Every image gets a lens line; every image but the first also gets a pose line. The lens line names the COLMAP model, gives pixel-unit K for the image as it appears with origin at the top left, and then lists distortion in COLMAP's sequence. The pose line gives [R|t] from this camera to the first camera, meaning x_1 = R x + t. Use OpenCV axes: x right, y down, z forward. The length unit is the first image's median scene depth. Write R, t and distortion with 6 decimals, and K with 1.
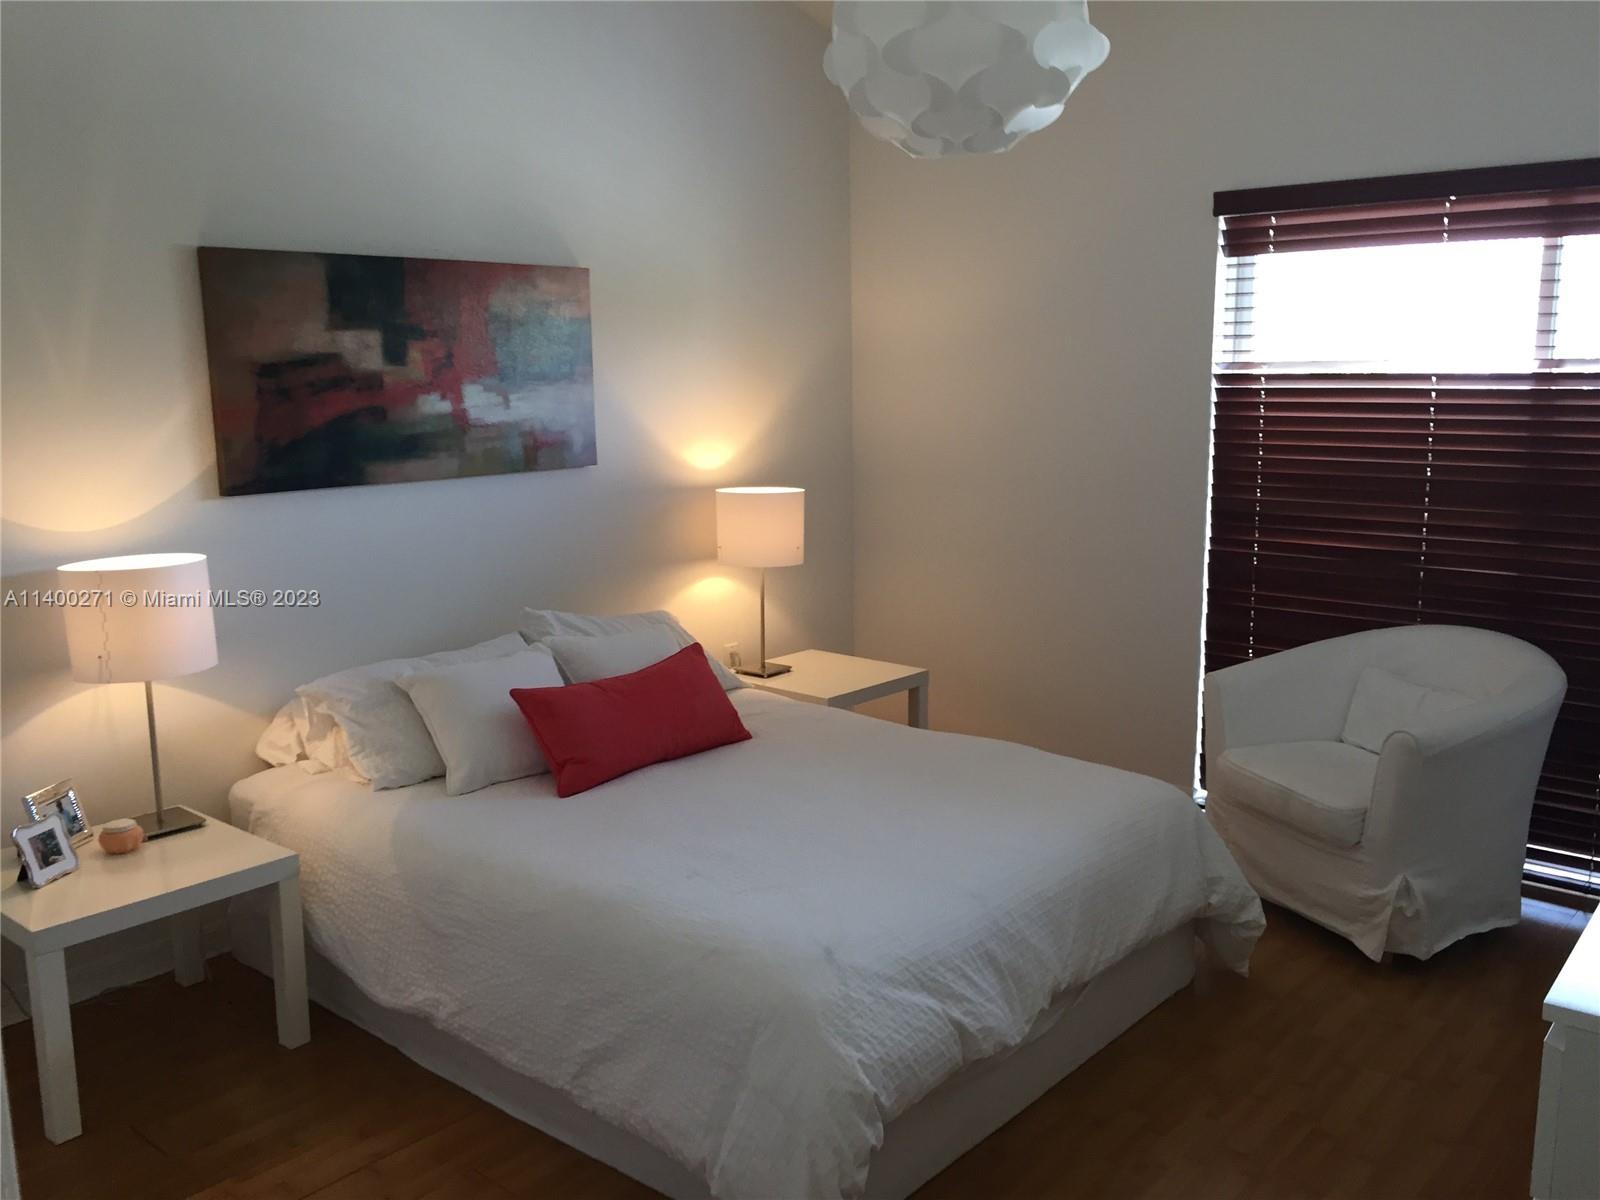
lens RADIAL K [[1357.0, 0, 798.9], [0, 1357.0, 606.0], [0, 0, 1]] dist [0.047161, -0.006699]
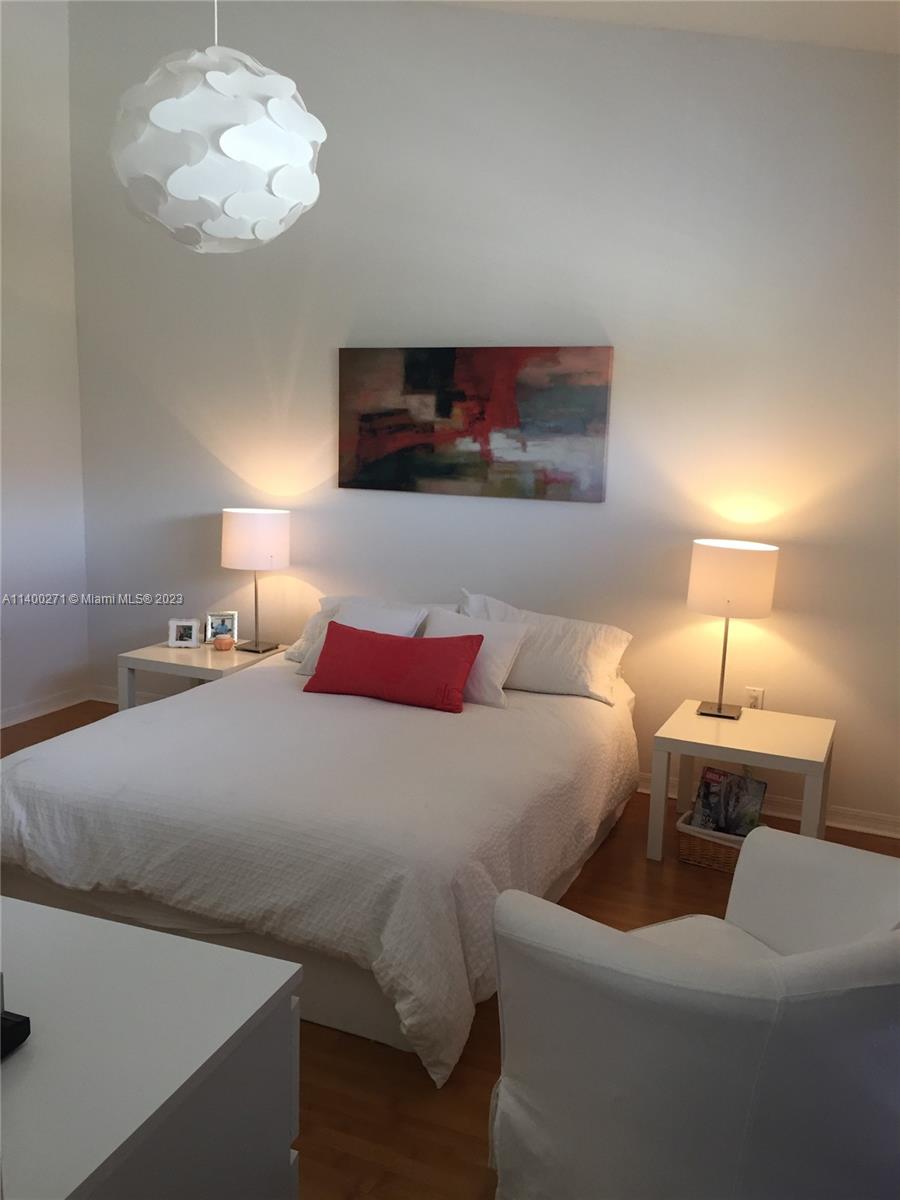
lens RADIAL K [[1017.7, 0, 449.7], [0, 1017.7, 597.5], [0, 0, 1]] dist [0.047161, -0.006699]
pose [[0.298928, 0.177335, -0.937653, 0.809918], [-0.203612, 0.971807, 0.118882, -0.115545], [0.932300, 0.155381, 0.326608, 0.652091]]
